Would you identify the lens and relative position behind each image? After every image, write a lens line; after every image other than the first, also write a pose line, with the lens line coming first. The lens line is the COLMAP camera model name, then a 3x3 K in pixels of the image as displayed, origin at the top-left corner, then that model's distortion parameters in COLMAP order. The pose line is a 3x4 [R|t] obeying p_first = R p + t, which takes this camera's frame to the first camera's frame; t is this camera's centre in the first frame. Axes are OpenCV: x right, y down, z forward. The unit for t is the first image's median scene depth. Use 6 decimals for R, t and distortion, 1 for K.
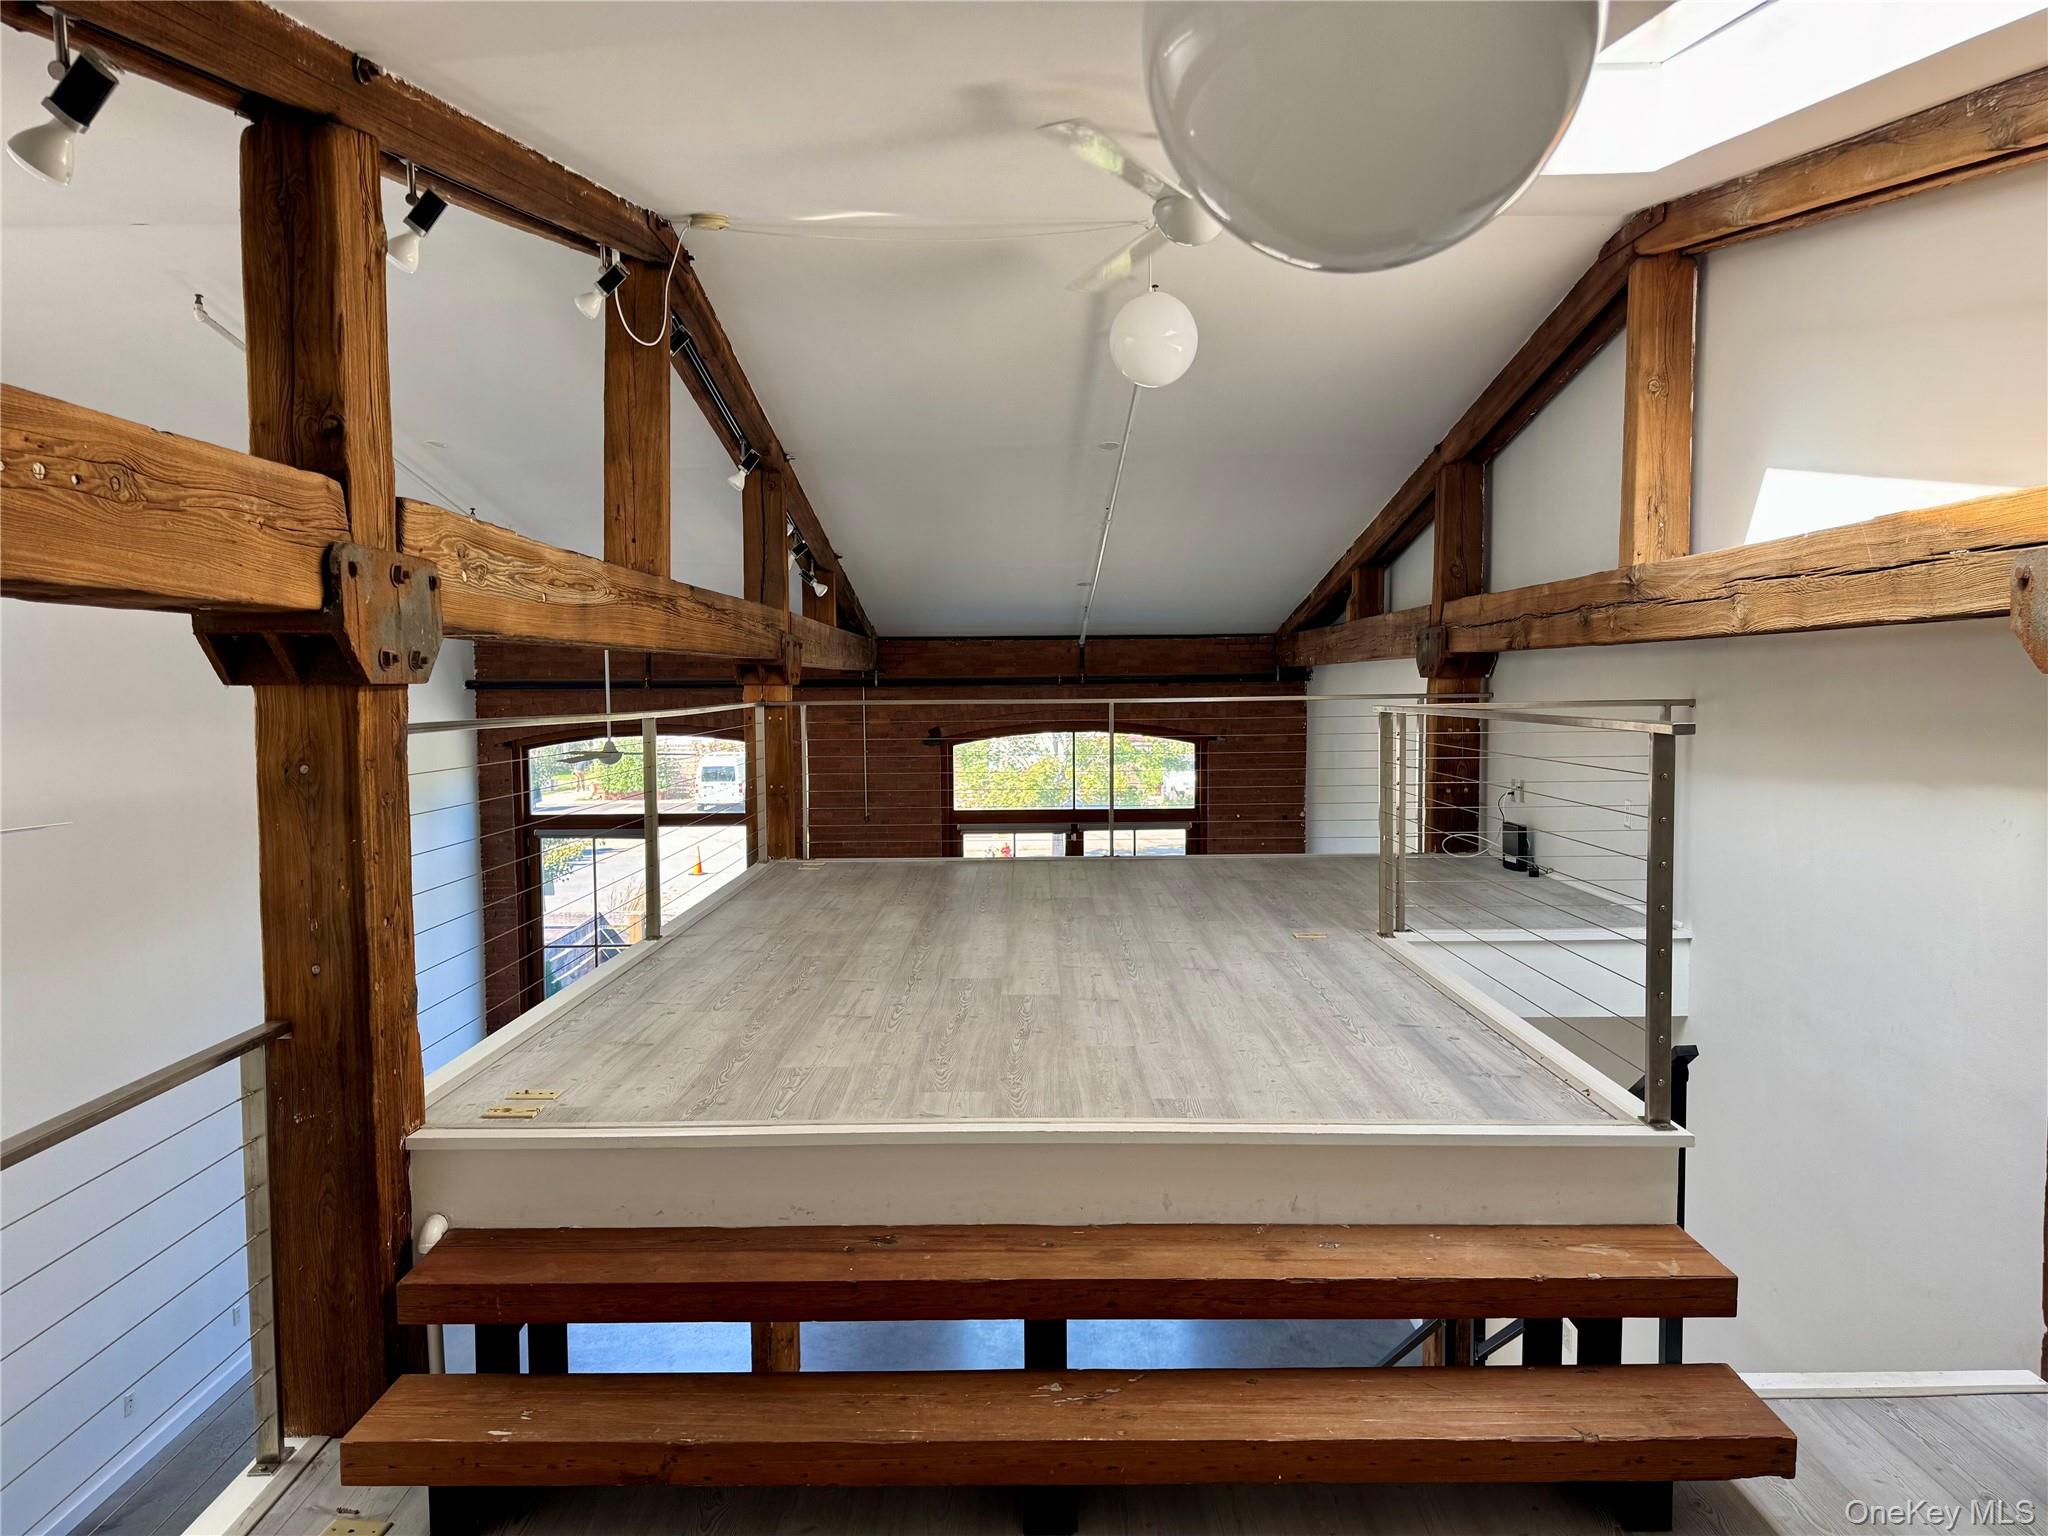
lens RADIAL K [[1421.8, 0, 1029.7], [0, 1421.8, 781.0], [0, 0, 1]] dist [0.061895, -0.044177]
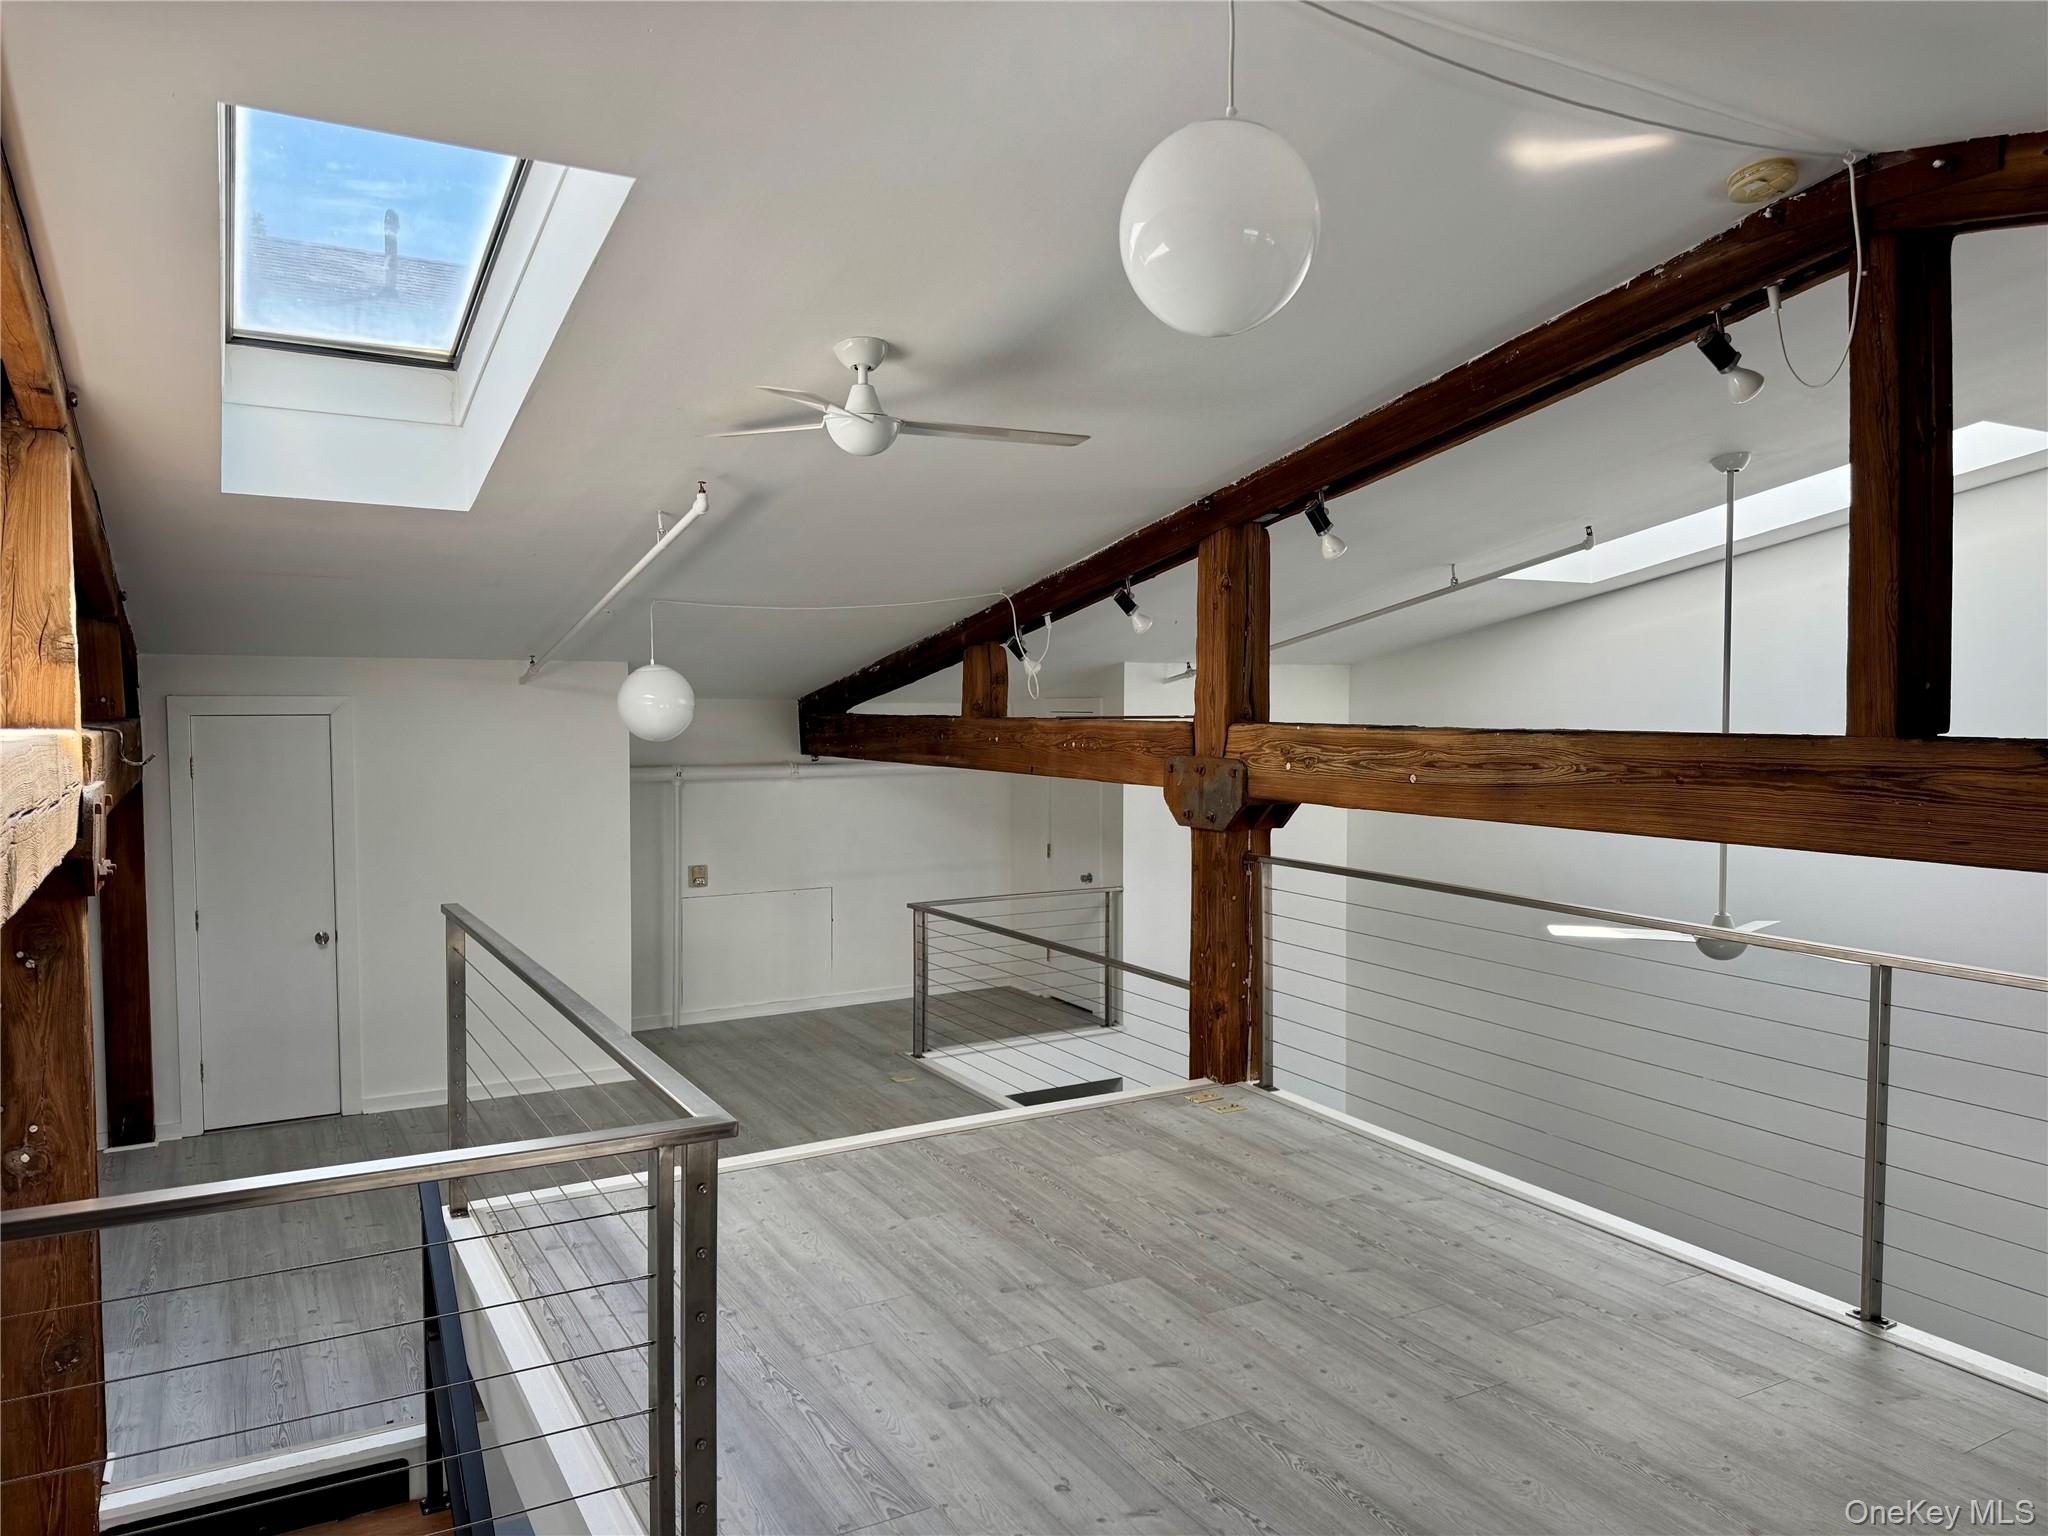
lens RADIAL K [[1421.8, 0, 1036.3], [0, 1421.8, 763.5], [0, 0, 1]] dist [0.061895, -0.044177]
pose [[-0.868561, 0.031158, -0.494603, 0.559786], [-0.026447, 0.993685, 0.109042, -0.298901], [0.494877, 0.107790, -0.862252, 2.138216]]
